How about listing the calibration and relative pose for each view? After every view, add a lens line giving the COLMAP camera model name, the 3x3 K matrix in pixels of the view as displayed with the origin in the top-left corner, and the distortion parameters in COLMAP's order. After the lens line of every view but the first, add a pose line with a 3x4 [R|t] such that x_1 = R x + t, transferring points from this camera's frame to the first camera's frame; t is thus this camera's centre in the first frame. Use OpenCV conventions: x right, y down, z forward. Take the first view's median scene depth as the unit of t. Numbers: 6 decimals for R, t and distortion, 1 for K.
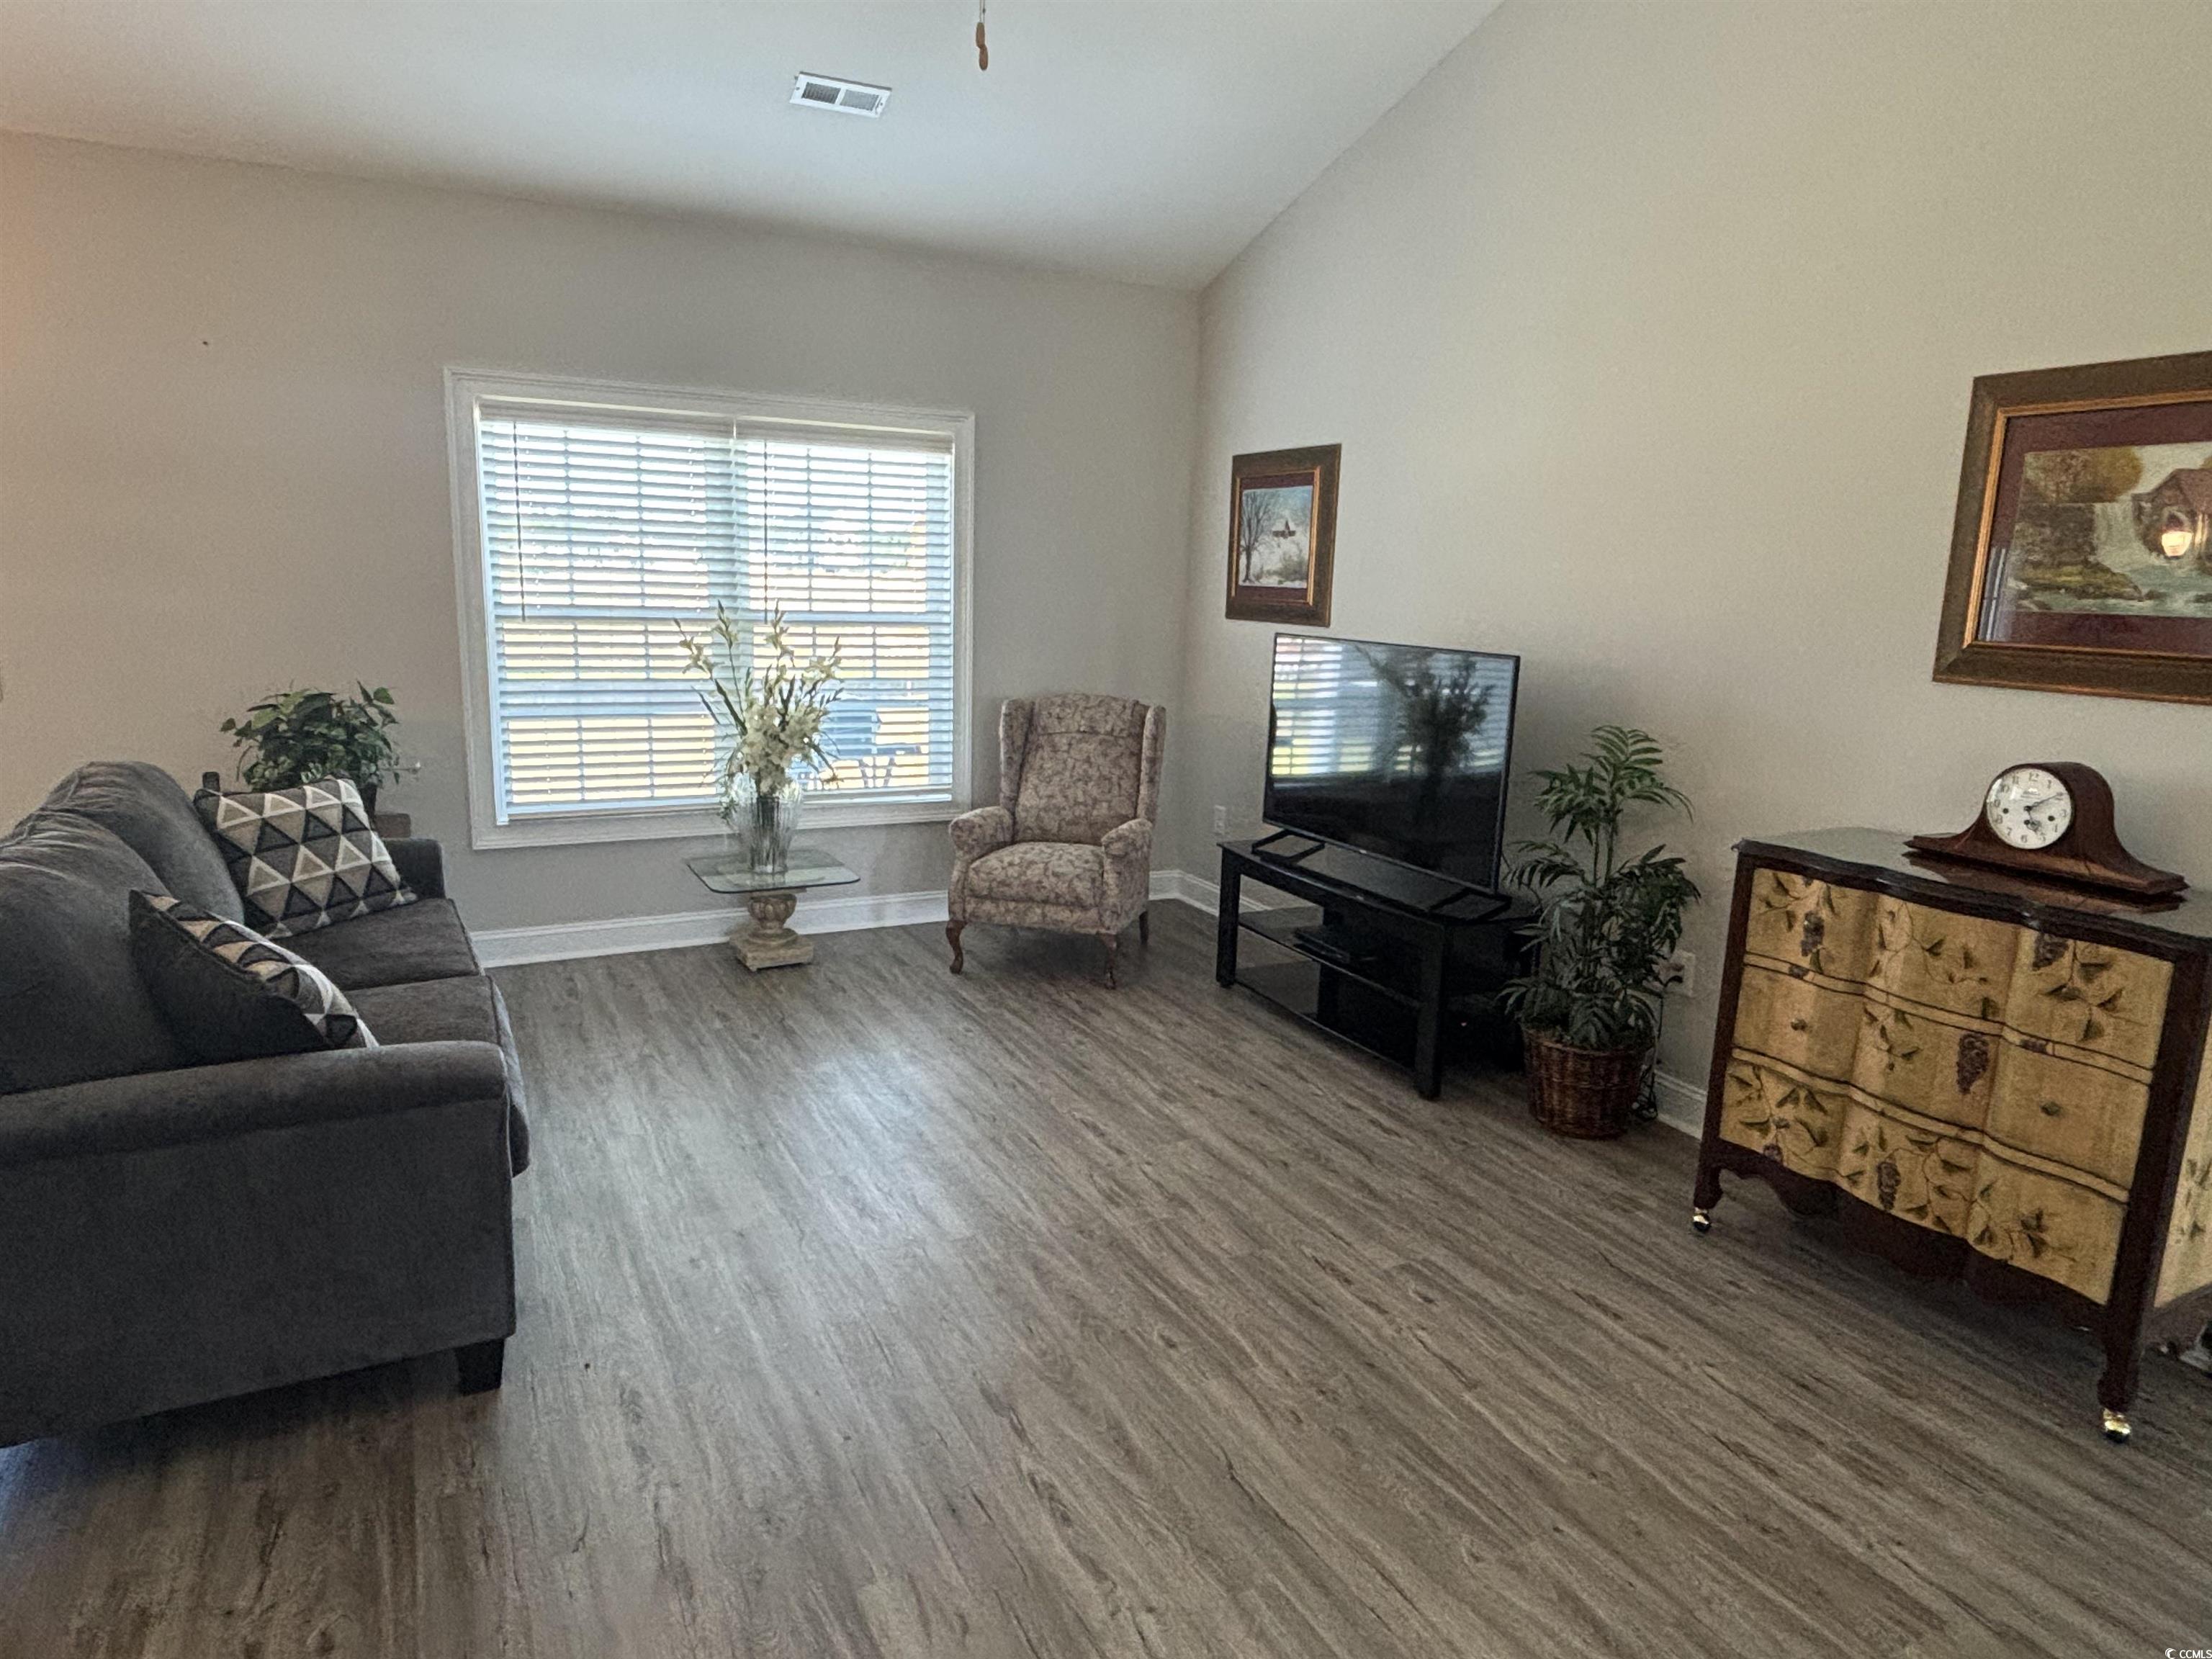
lens RADIAL K [[1318.3, 0, 1110.8], [0, 1318.3, 811.2], [0, 0, 1]] dist [0.008559, -0.020793]
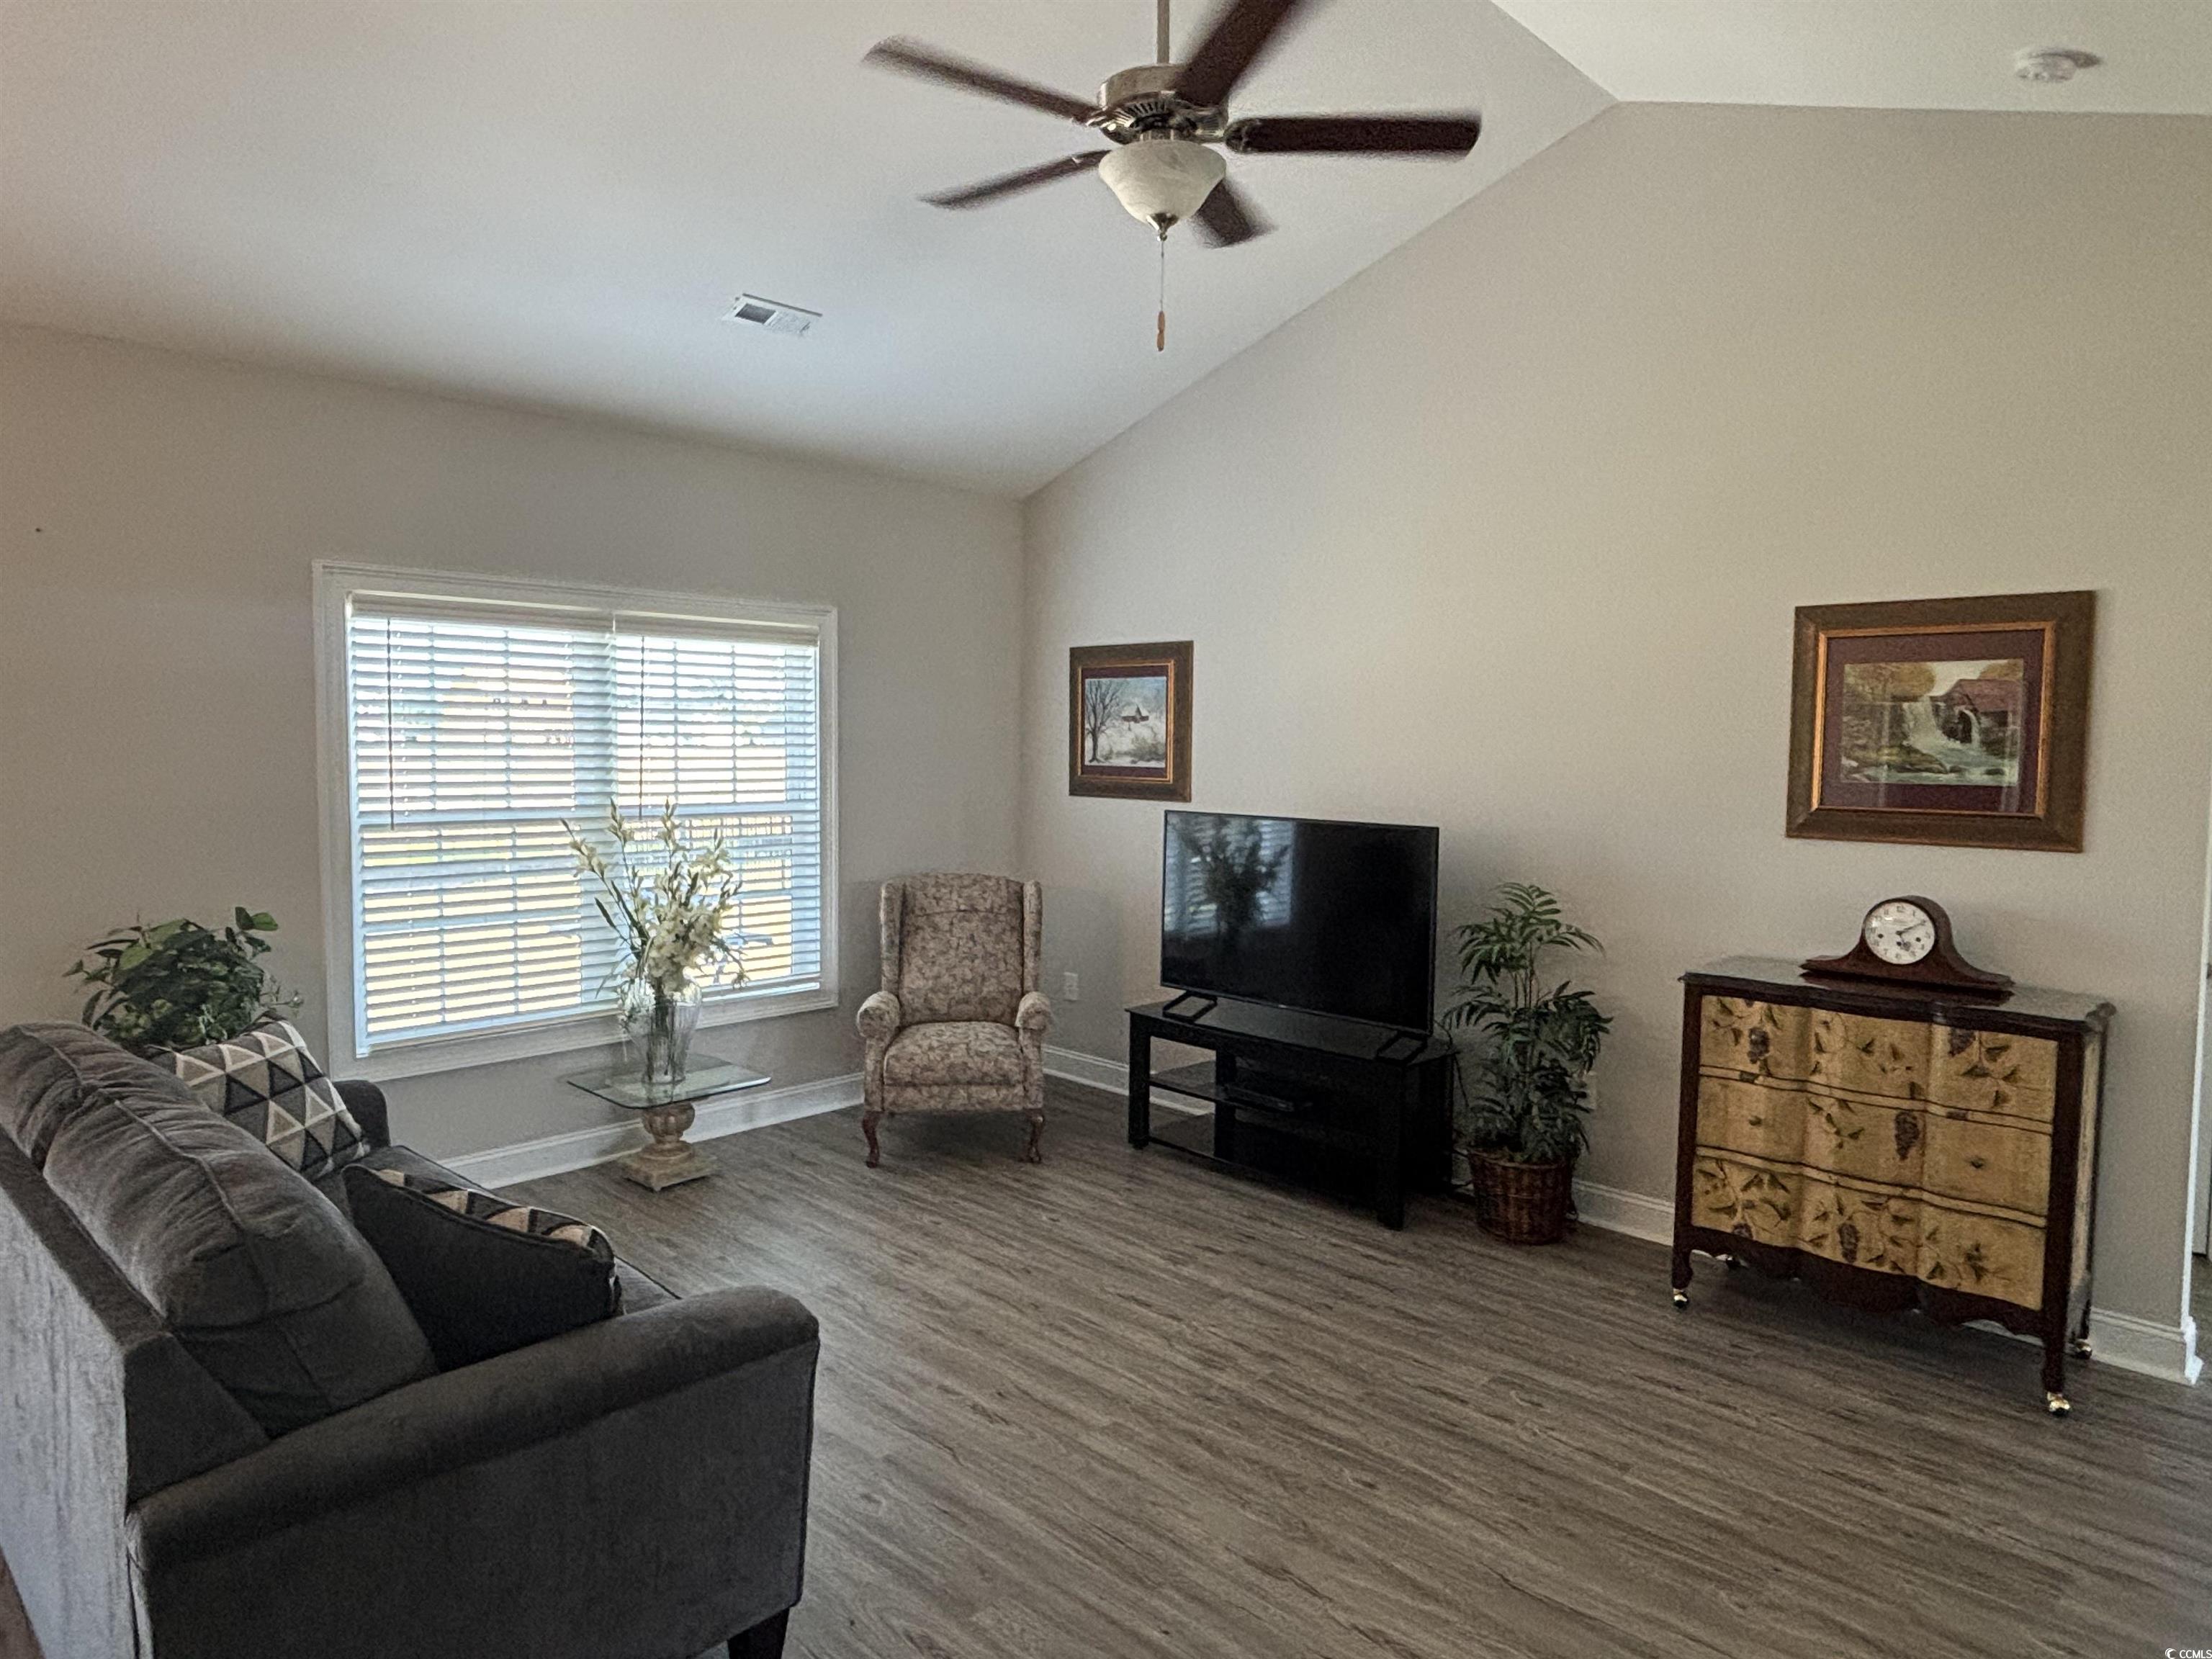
lens RADIAL K [[1318.3, 0, 1092.5], [0, 1318.3, 811.2], [0, 0, 1]] dist [0.008559, -0.020793]
pose [[0.952000, -0.037652, 0.303773, -0.335912], [0.073473, 0.991501, -0.107364, -0.029334], [-0.297149, 0.124530, 0.946676, -0.013355]]
